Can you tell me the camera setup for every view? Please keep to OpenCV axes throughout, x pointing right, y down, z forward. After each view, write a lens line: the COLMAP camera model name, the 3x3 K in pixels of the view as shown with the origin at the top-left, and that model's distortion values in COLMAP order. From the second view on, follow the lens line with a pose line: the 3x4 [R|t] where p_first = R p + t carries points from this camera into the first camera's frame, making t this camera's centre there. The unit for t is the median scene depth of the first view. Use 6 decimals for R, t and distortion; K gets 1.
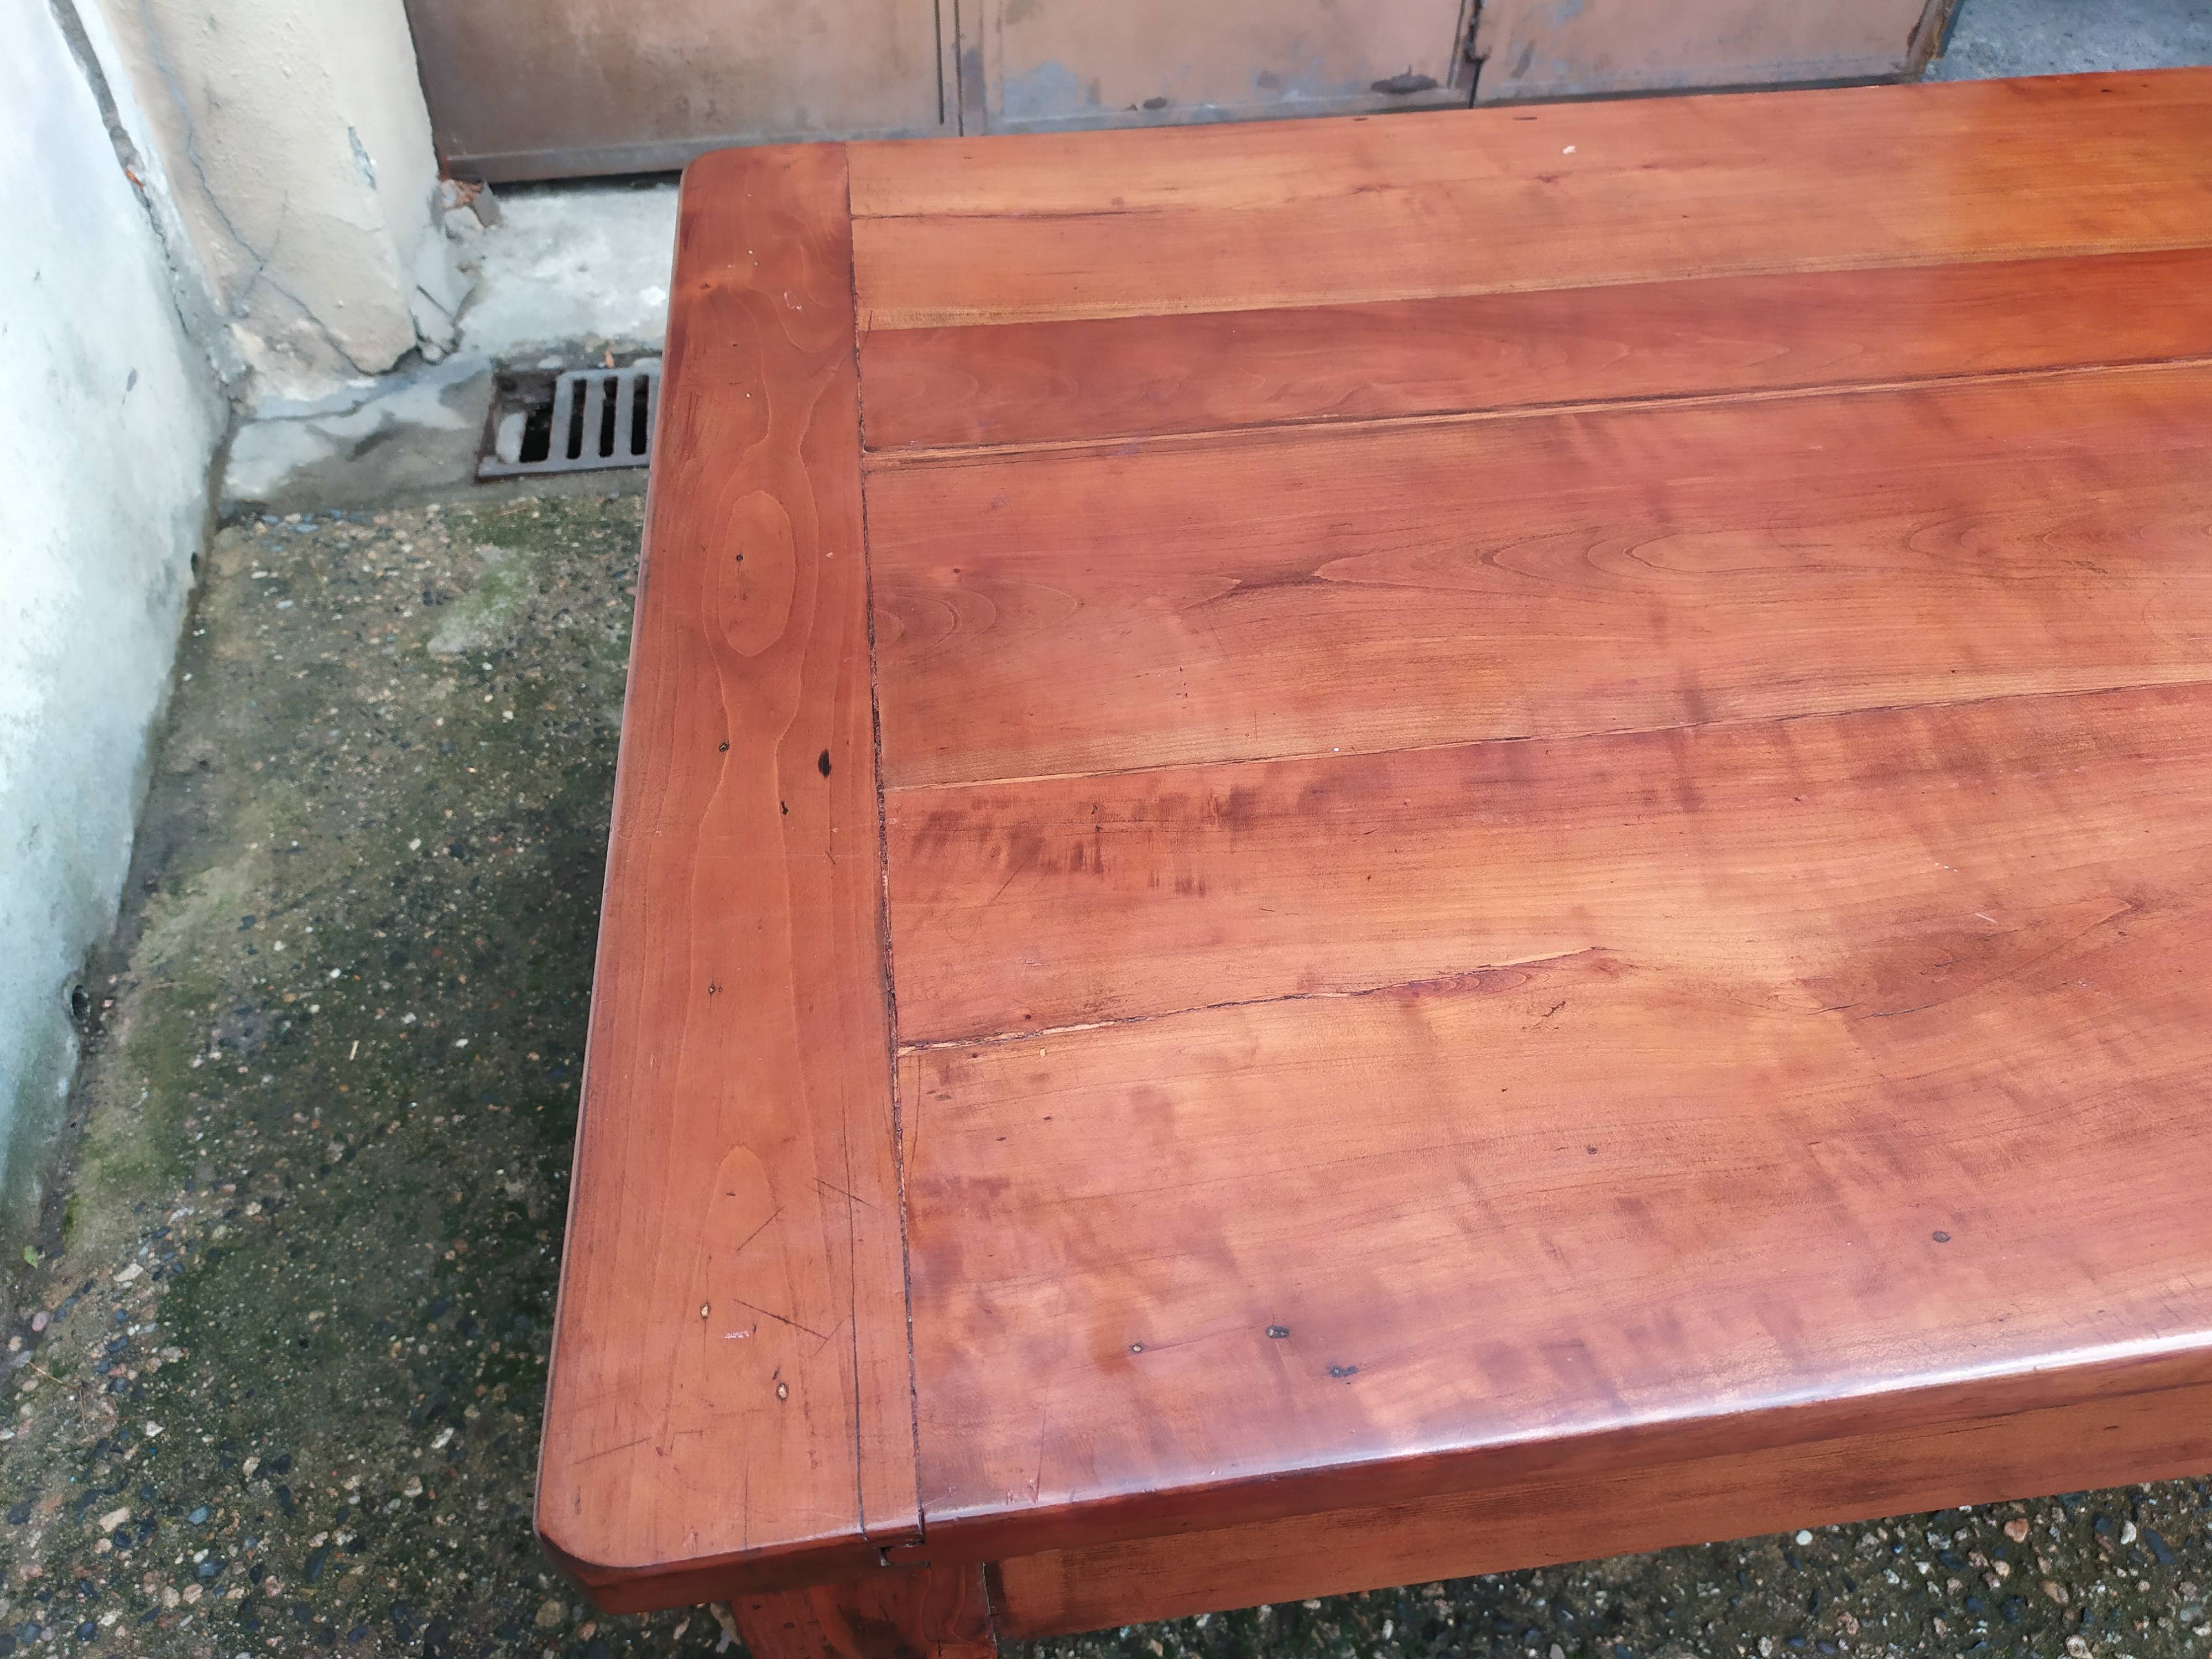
lens RADIAL K [[1680.9, 0, 1108.6], [0, 1680.9, 824.4], [0, 0, 1]] dist [0.054359, -0.054087]
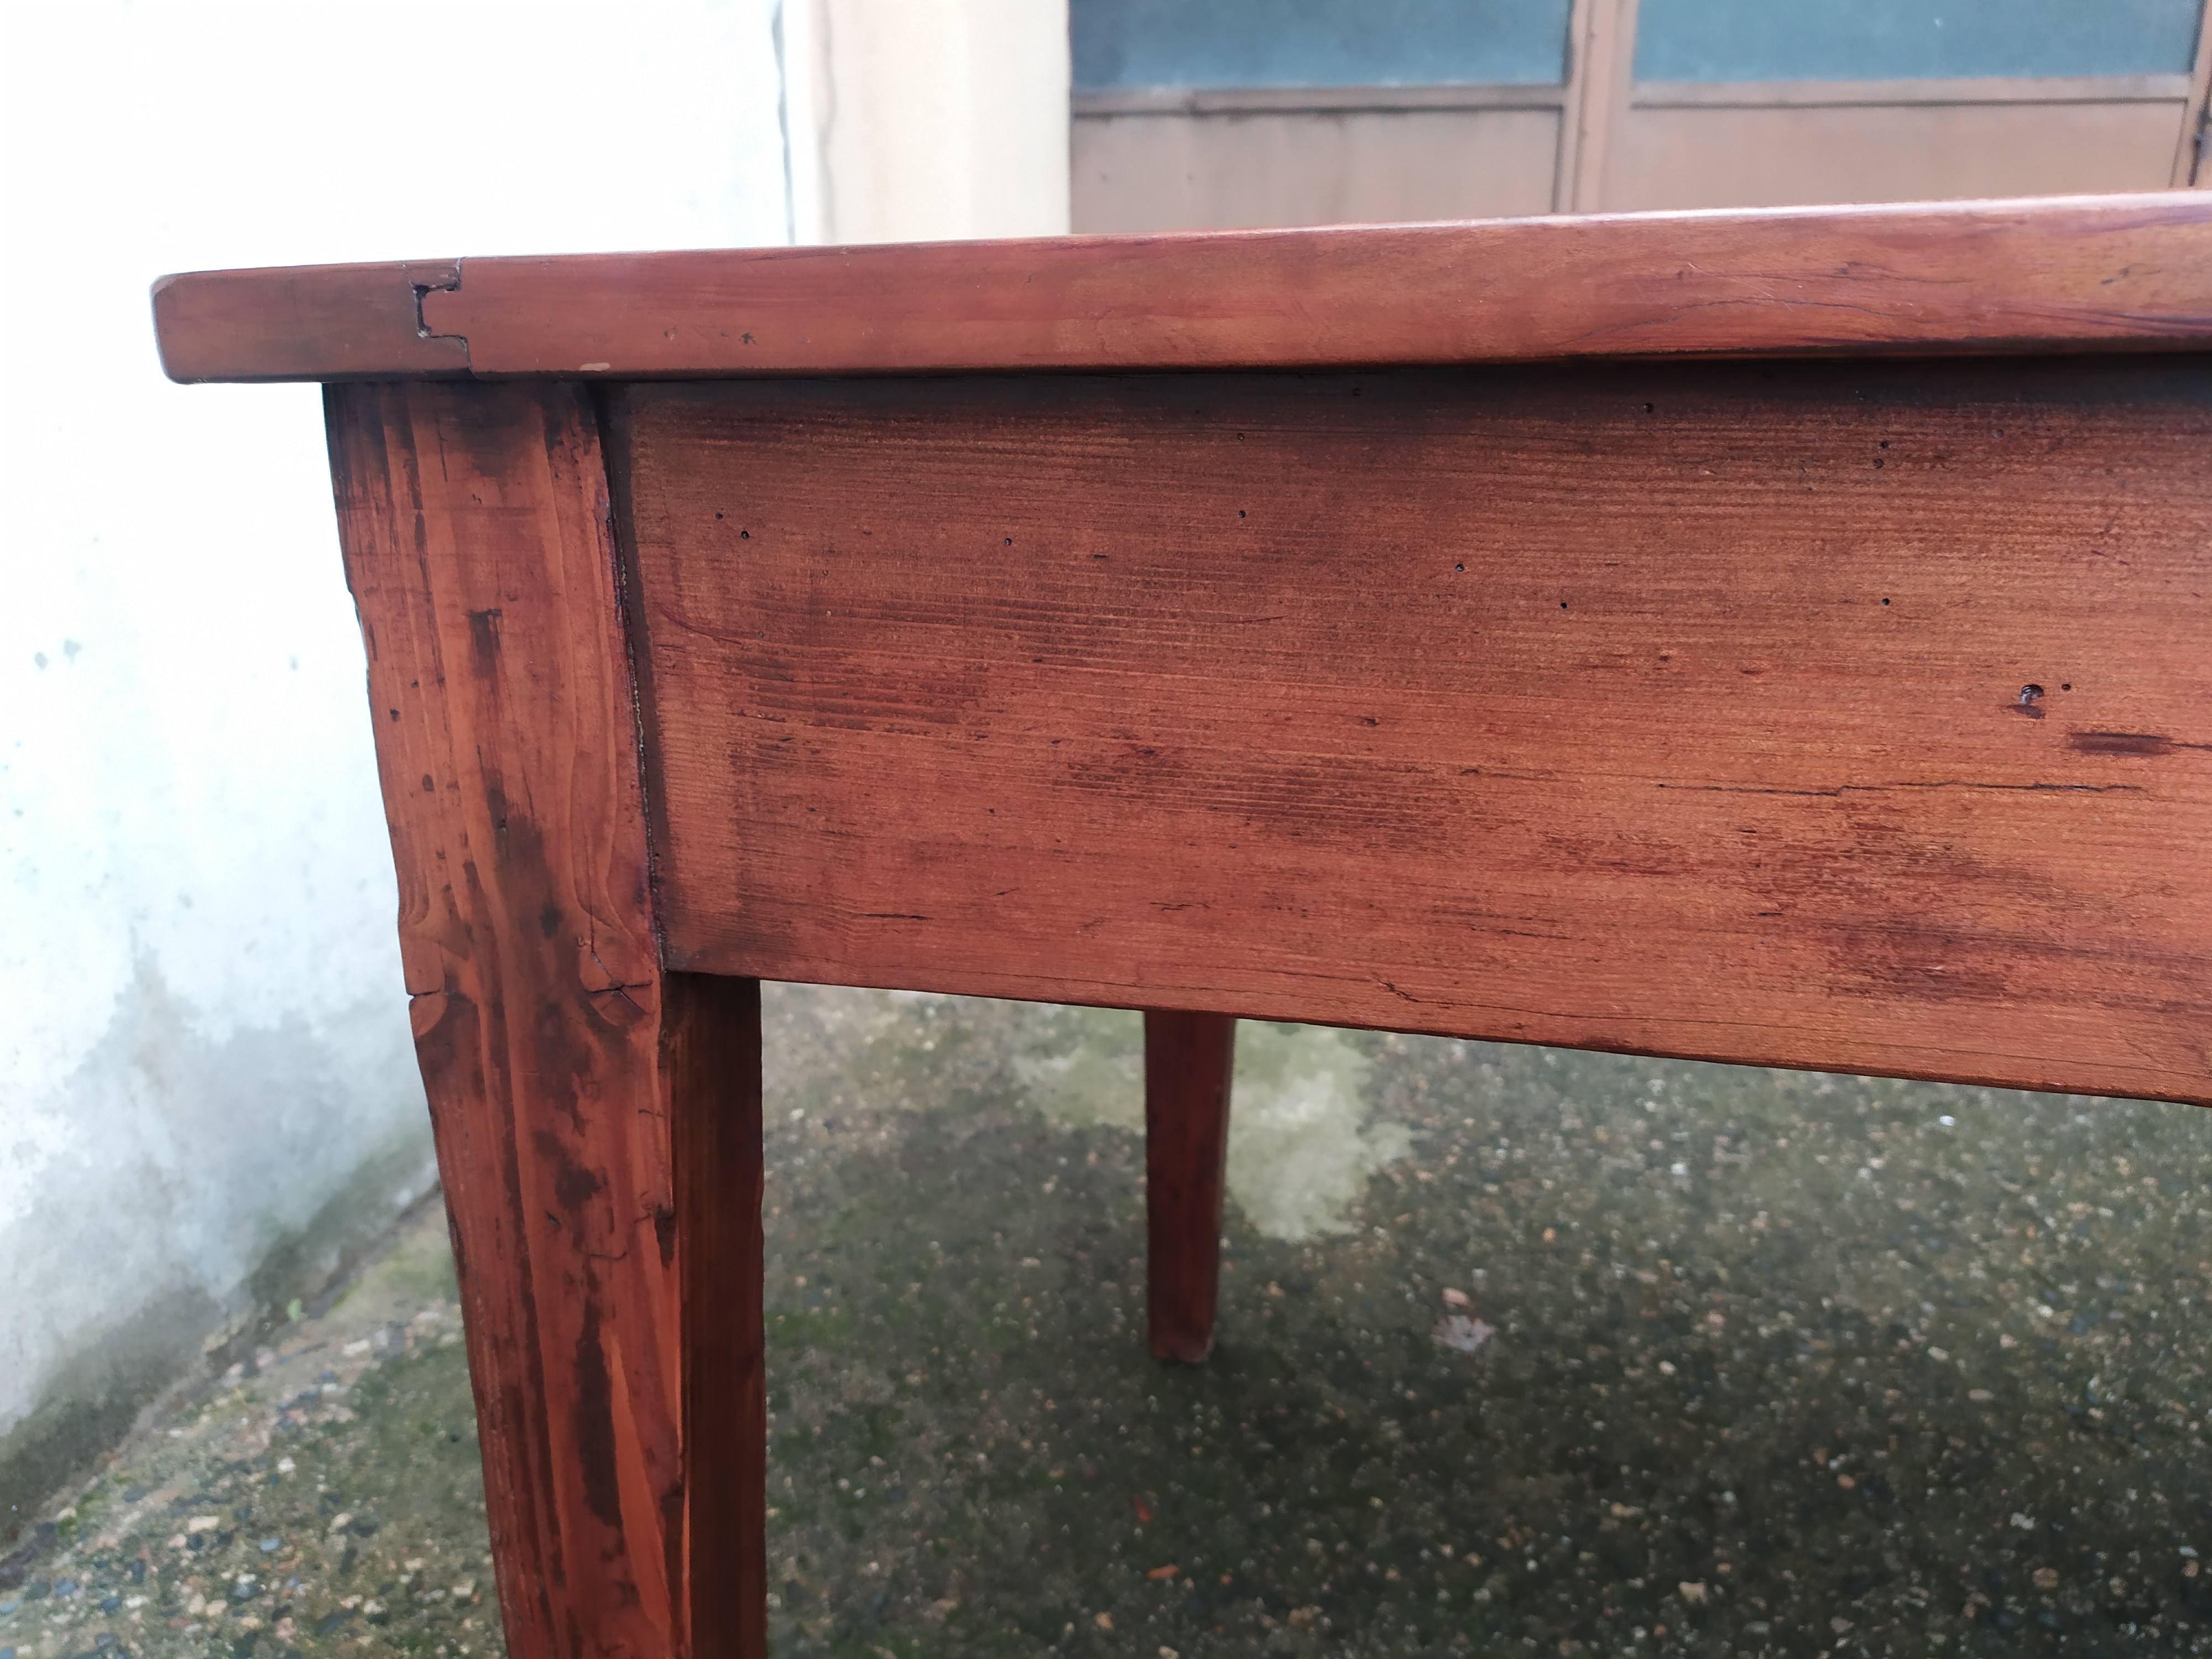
lens RADIAL K [[1680.9, 0, 1108.6], [0, 1680.9, 824.4], [0, 0, 1]] dist [0.054359, -0.054087]
pose [[0.914384, 0.104016, -0.391258, 0.131289], [-0.277290, 0.865064, -0.418060, 0.214645], [0.294978, 0.490760, 0.819843, 0.122734]]
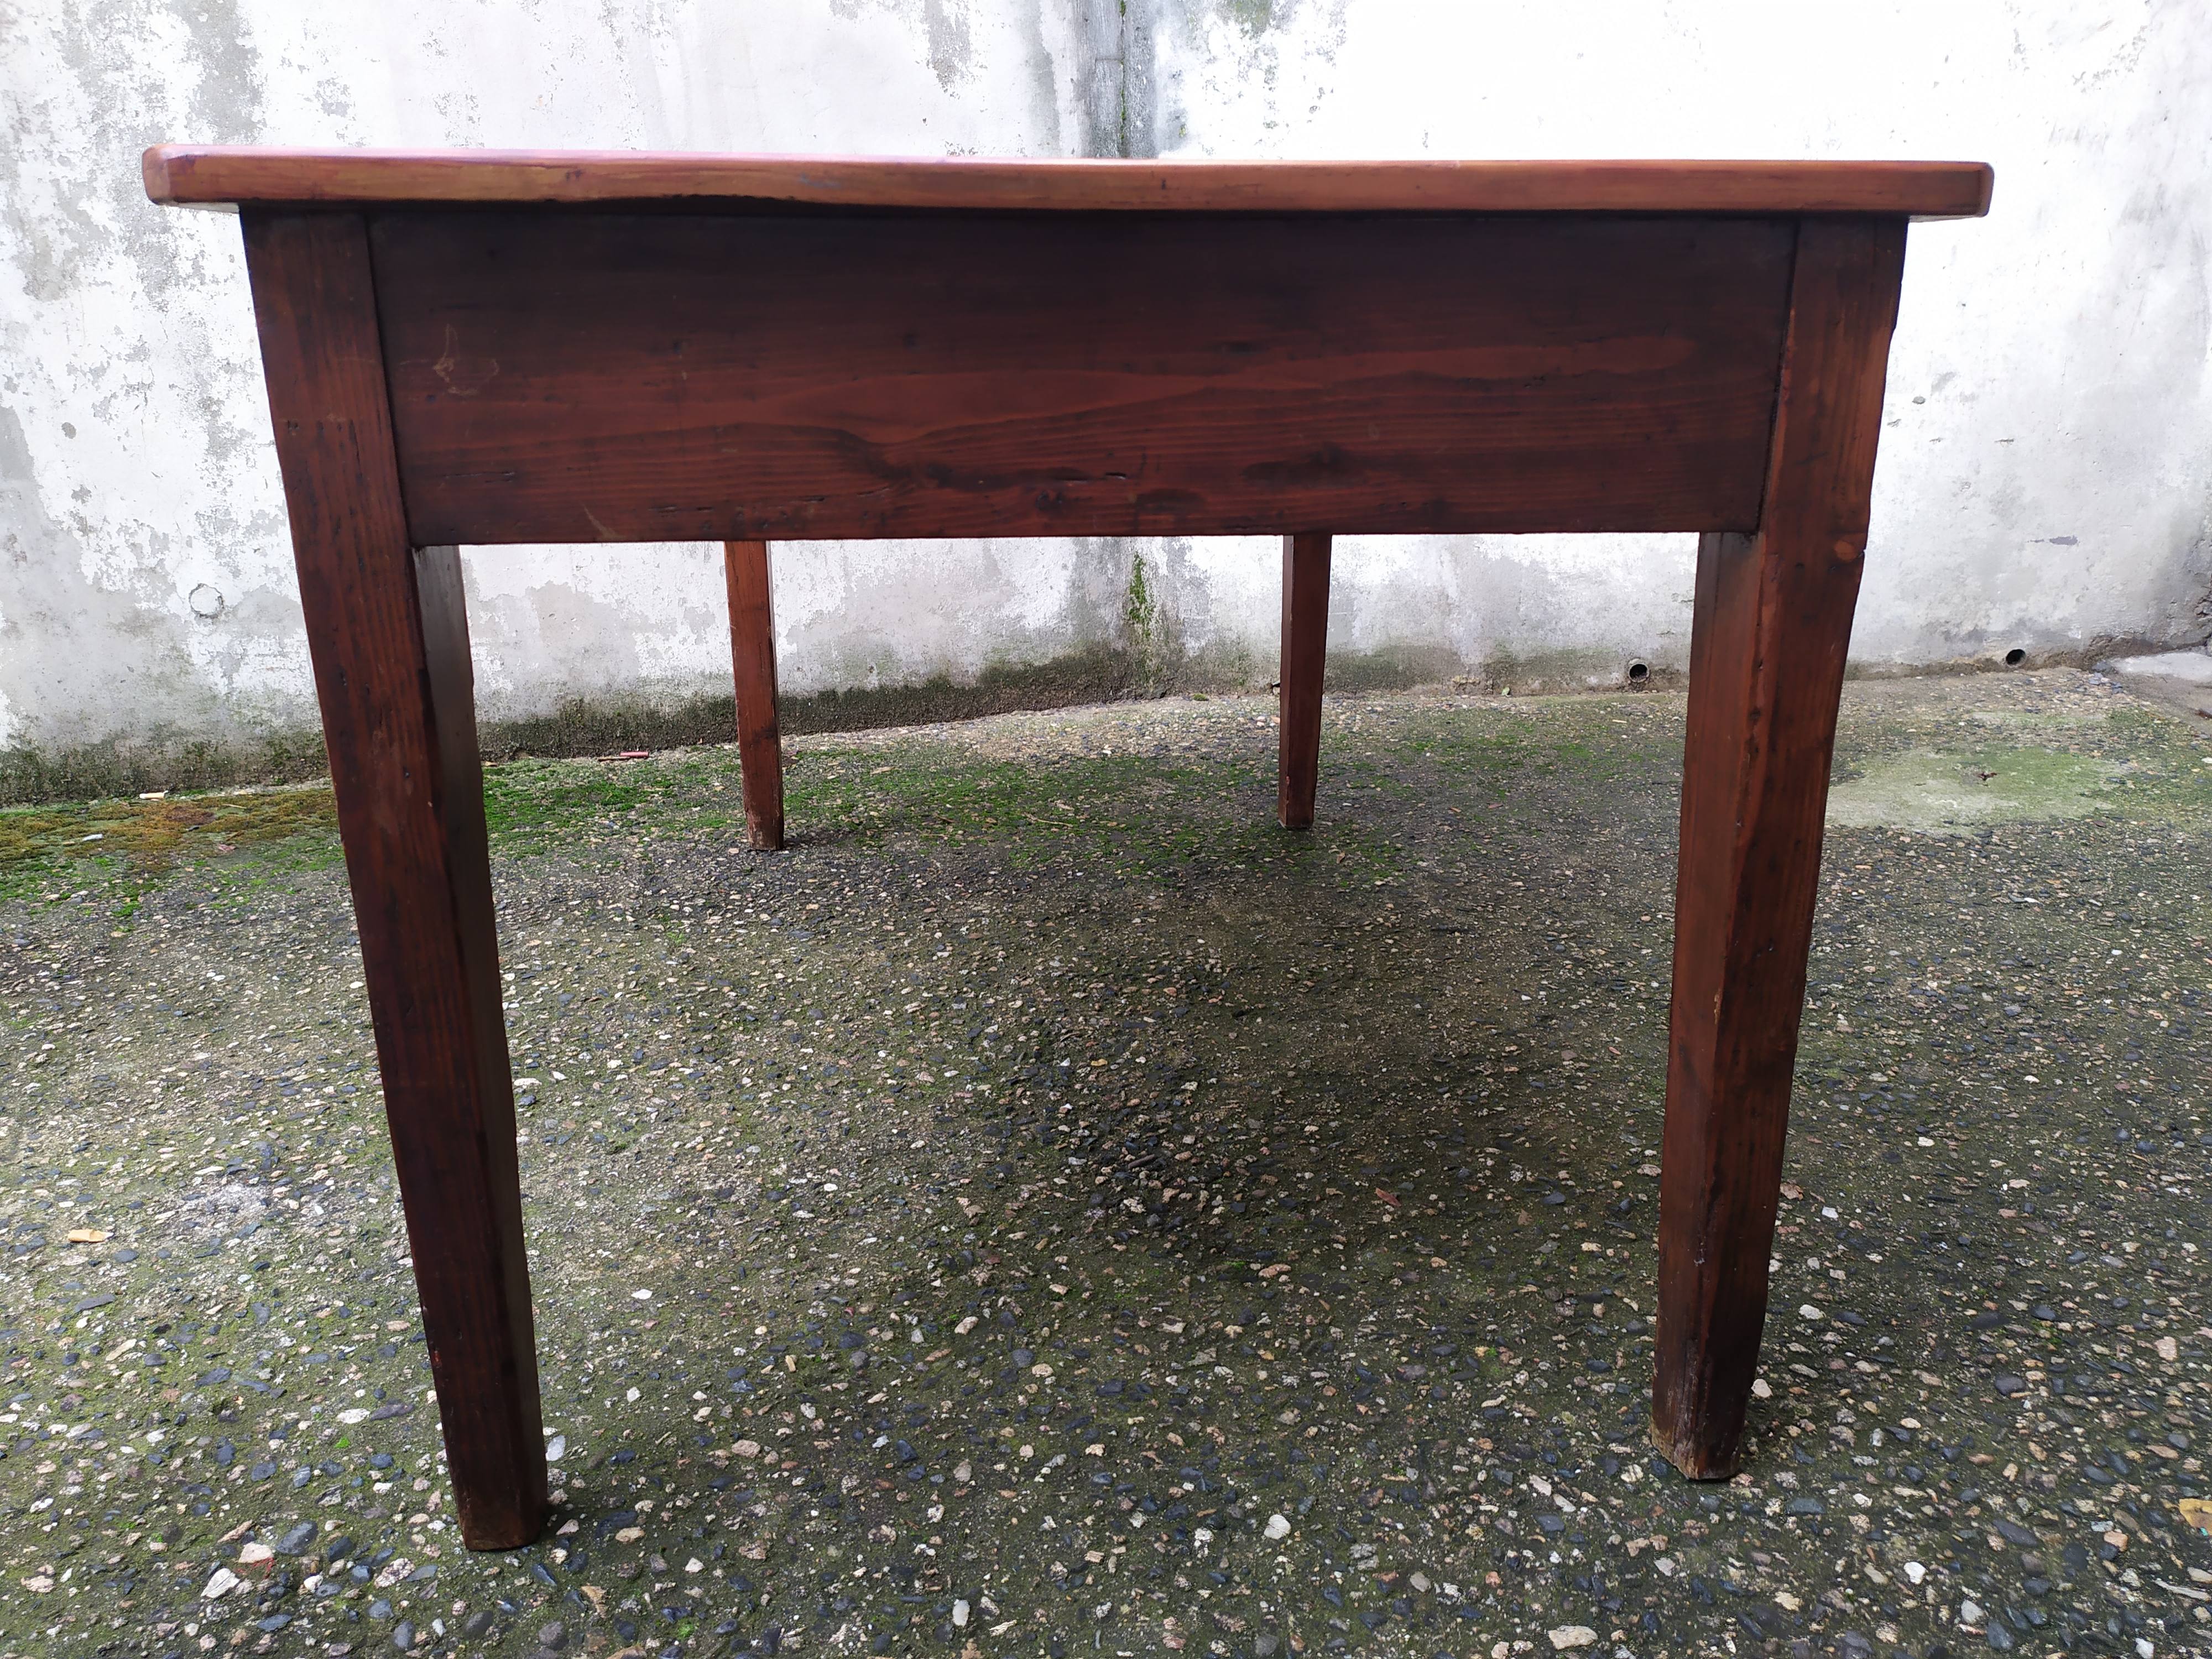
lens RADIAL K [[1677.6, 0, 1119.3], [0, 1677.6, 826.5], [0, 0, 1]] dist [0.034983, -0.028547]
pose [[-0.298974, 0.296326, -0.907086, 1.221550], [-0.639997, 0.642818, 0.420937, -0.188696], [0.707826, 0.706382, -0.002538, 0.558289]]
